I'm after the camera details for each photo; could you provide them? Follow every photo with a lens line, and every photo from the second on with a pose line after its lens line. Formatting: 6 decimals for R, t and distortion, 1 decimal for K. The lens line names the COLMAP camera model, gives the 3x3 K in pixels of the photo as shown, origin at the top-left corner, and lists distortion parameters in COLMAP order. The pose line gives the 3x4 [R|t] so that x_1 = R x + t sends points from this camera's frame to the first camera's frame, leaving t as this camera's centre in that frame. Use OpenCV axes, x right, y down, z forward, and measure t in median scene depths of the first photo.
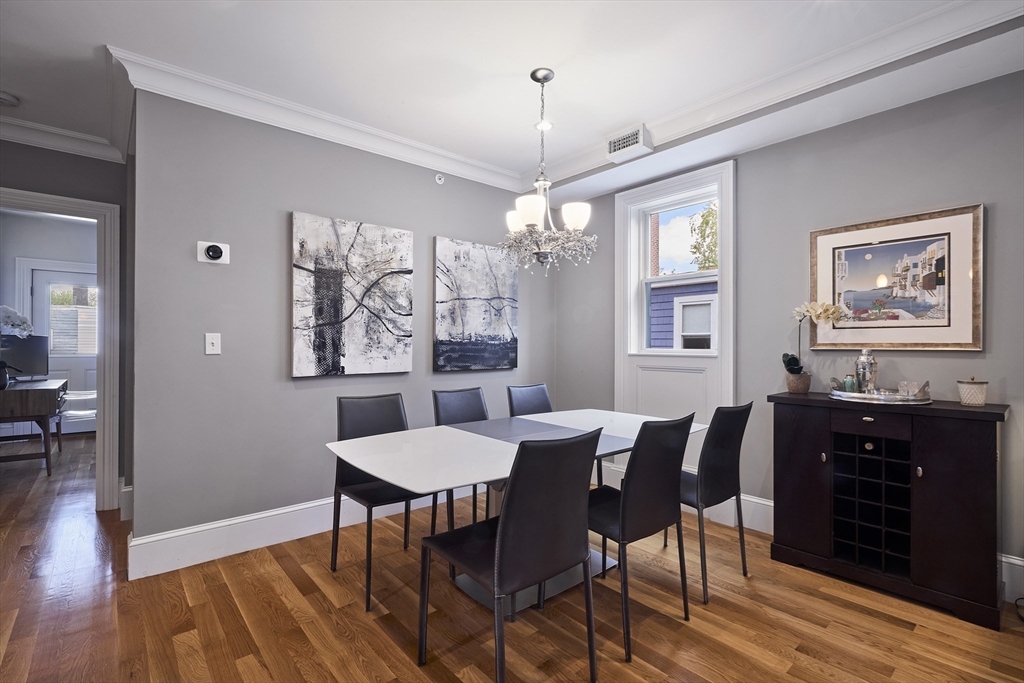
lens RADIAL K [[469.7, 0, 516.3], [0, 469.7, 346.3], [0, 0, 1]] dist [0.002098, -0.000034]
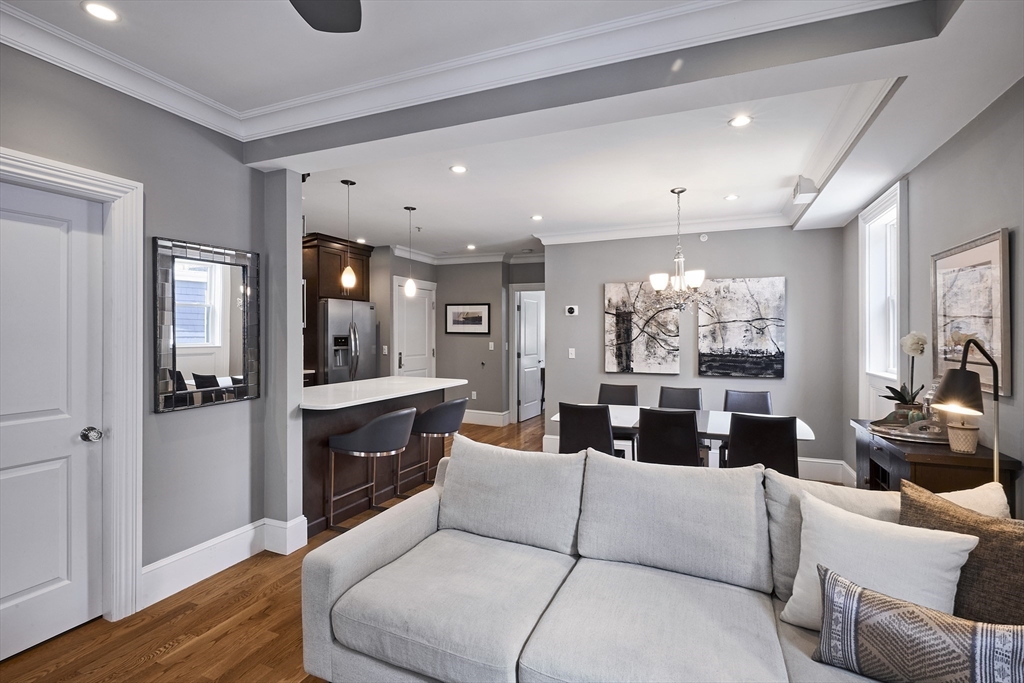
lens RADIAL K [[469.7, 0, 516.3], [0, 469.7, 346.3], [0, 0, 1]] dist [0.002098, -0.000034]
pose [[0.446475, 0.021152, -0.894546, 0.916019], [-0.004474, 0.999761, 0.021407, -0.065783], [0.894785, -0.005555, 0.446462, -0.135967]]
